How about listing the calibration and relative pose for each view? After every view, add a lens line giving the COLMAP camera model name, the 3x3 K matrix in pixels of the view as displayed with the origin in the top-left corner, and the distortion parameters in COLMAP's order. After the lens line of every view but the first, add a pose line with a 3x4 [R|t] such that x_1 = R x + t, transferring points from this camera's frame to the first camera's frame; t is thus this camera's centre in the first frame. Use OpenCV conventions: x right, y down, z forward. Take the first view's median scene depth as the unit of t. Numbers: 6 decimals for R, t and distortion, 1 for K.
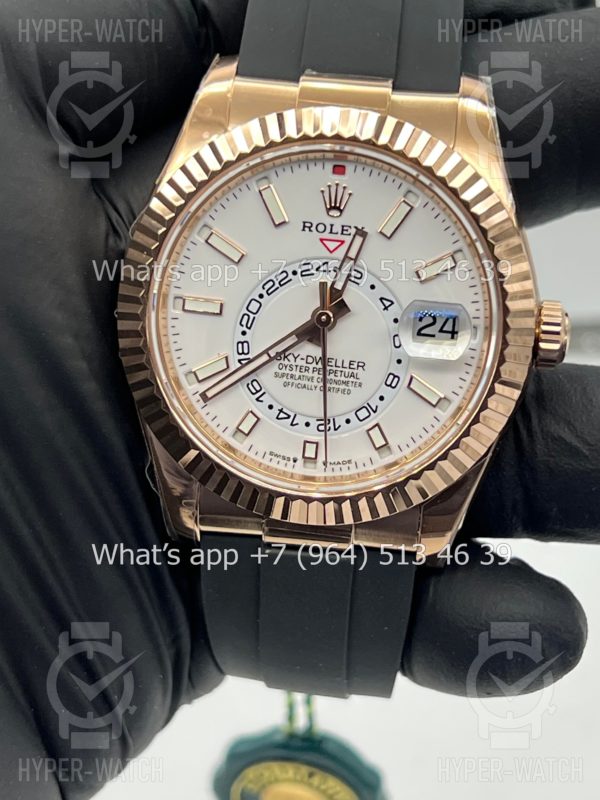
lens RADIAL K [[1848.1, 0, 298.4], [0, 1848.1, 401.7], [0, 0, 1]] dist [0.246836, 0.000000]
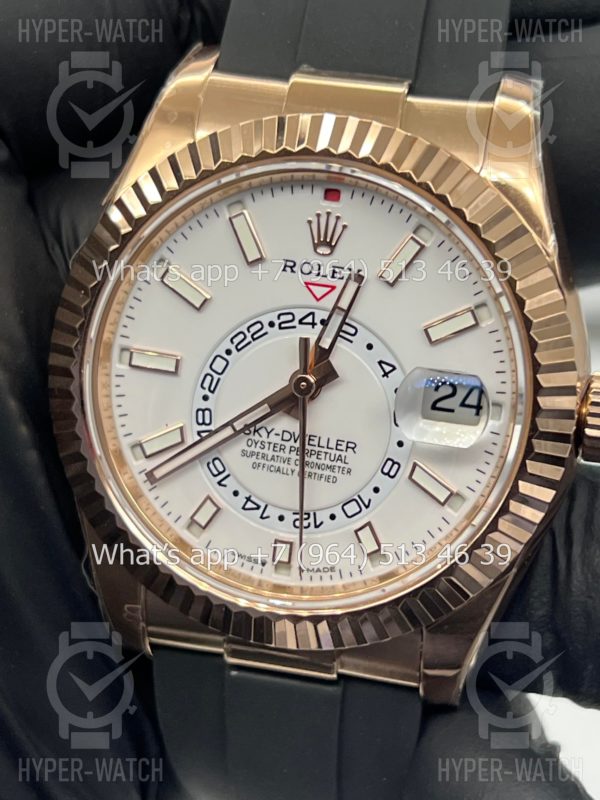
lens RADIAL K [[1848.1, 0, 305.0], [0, 1848.1, 397.5], [0, 0, 1]] dist [0.246836, 0.000000]
pose [[0.992937, 0.044232, -0.110087, 0.099060], [-0.044162, 0.999020, 0.003076, -0.041683], [0.110115, 0.001807, 0.993917, 0.225225]]
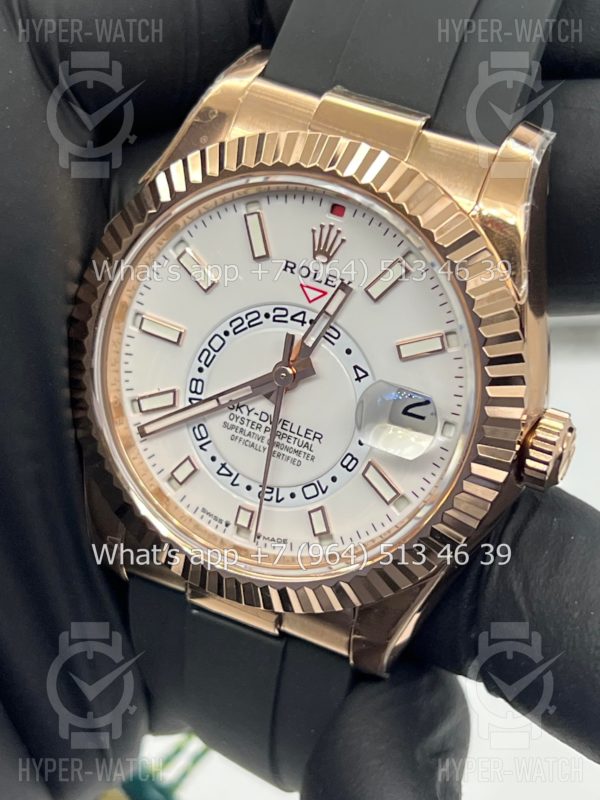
lens RADIAL K [[1848.1, 0, 298.8], [0, 1848.1, 402.9], [0, 0, 1]] dist [0.246836, 0.000000]
pose [[0.949736, 0.222693, -0.220023, 0.211146], [-0.208267, 0.974193, 0.087021, -0.108045], [0.233724, -0.036824, 0.971605, 0.160612]]
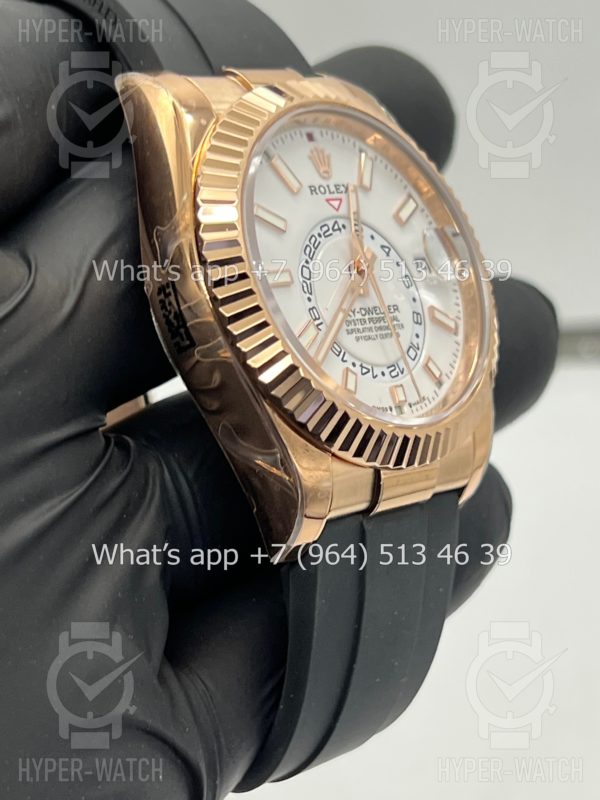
lens RADIAL K [[1848.1, 0, 303.3], [0, 1848.1, 404.1], [0, 0, 1]] dist [0.246836, 0.000000]
pose [[0.591690, -0.183671, 0.784964, -0.810153], [0.425111, 0.898405, -0.110225, 0.119150], [-0.684970, 0.398916, 0.609658, 0.429984]]
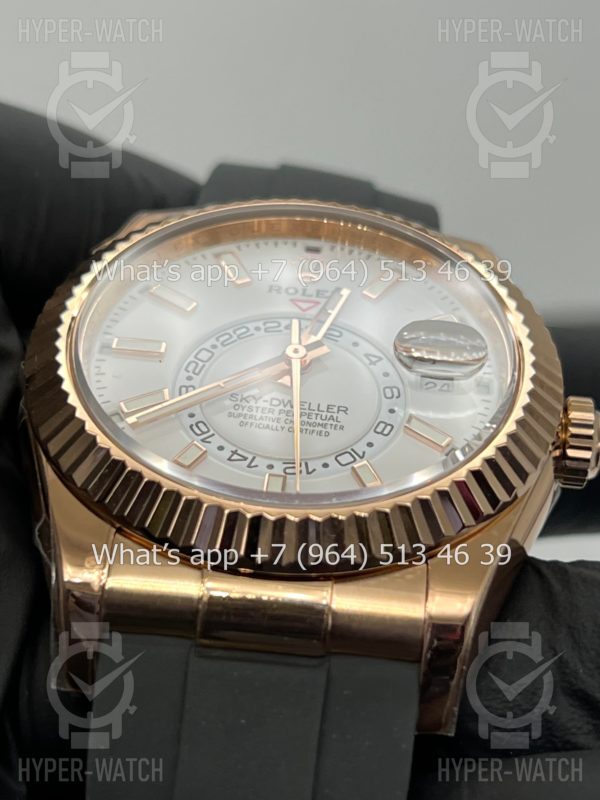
lens RADIAL K [[1848.1, 0, 301.9], [0, 1848.1, 400.1], [0, 0, 1]] dist [0.246836, 0.000000]
pose [[0.993413, 0.086033, 0.075693, -0.040651], [0.004576, 0.630238, -0.776388, 0.567403], [-0.114500, 0.771620, 0.625693, 0.521871]]
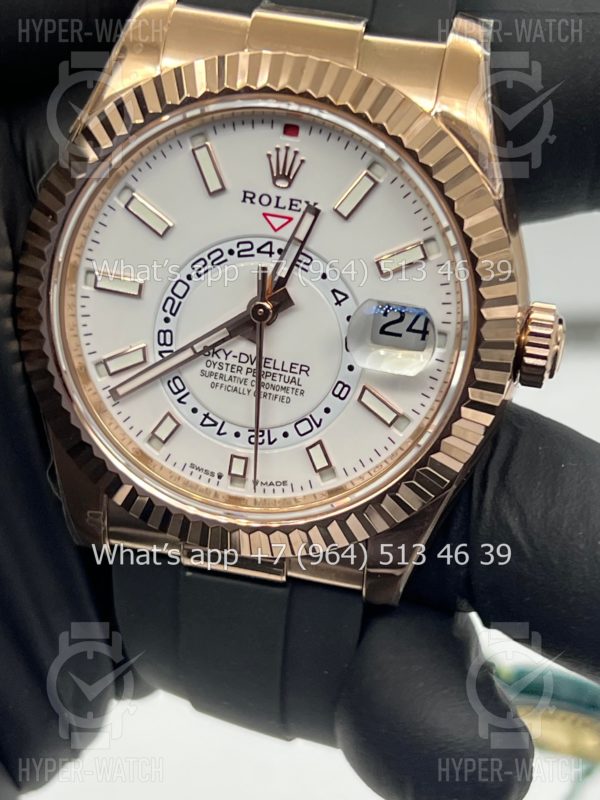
lens RADIAL K [[1848.1, 0, 305.4], [0, 1848.1, 392.3], [0, 0, 1]] dist [0.246836, 0.000000]
pose [[0.995449, 0.069190, -0.065534, 0.088888], [-0.063300, 0.994104, 0.088035, -0.082024], [0.071239, -0.083486, 0.993959, 0.179020]]
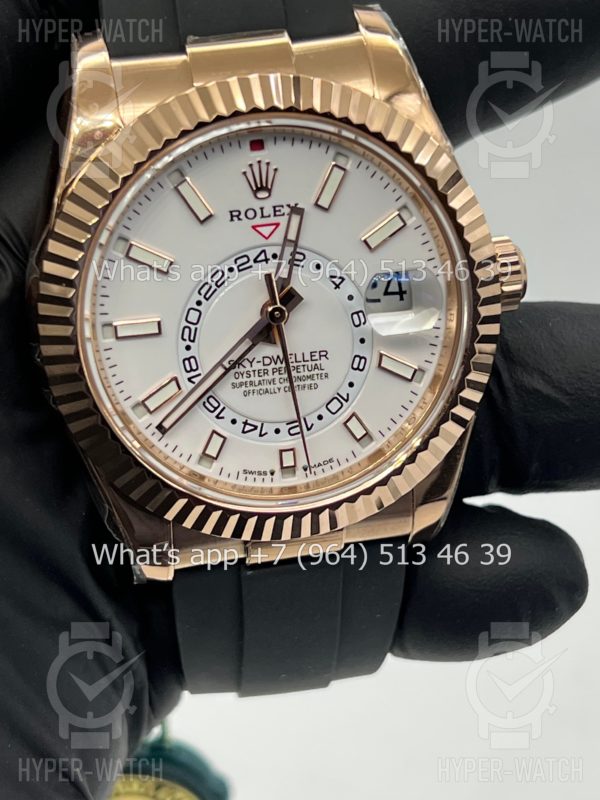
lens RADIAL K [[1848.1, 0, 282.5], [0, 1848.1, 405.7], [0, 0, 1]] dist [0.246836, 0.000000]
pose [[0.951685, -0.229353, 0.204190, -0.173864], [0.208606, 0.970830, 0.118206, -0.105634], [-0.225344, -0.069900, 0.971768, 0.129446]]
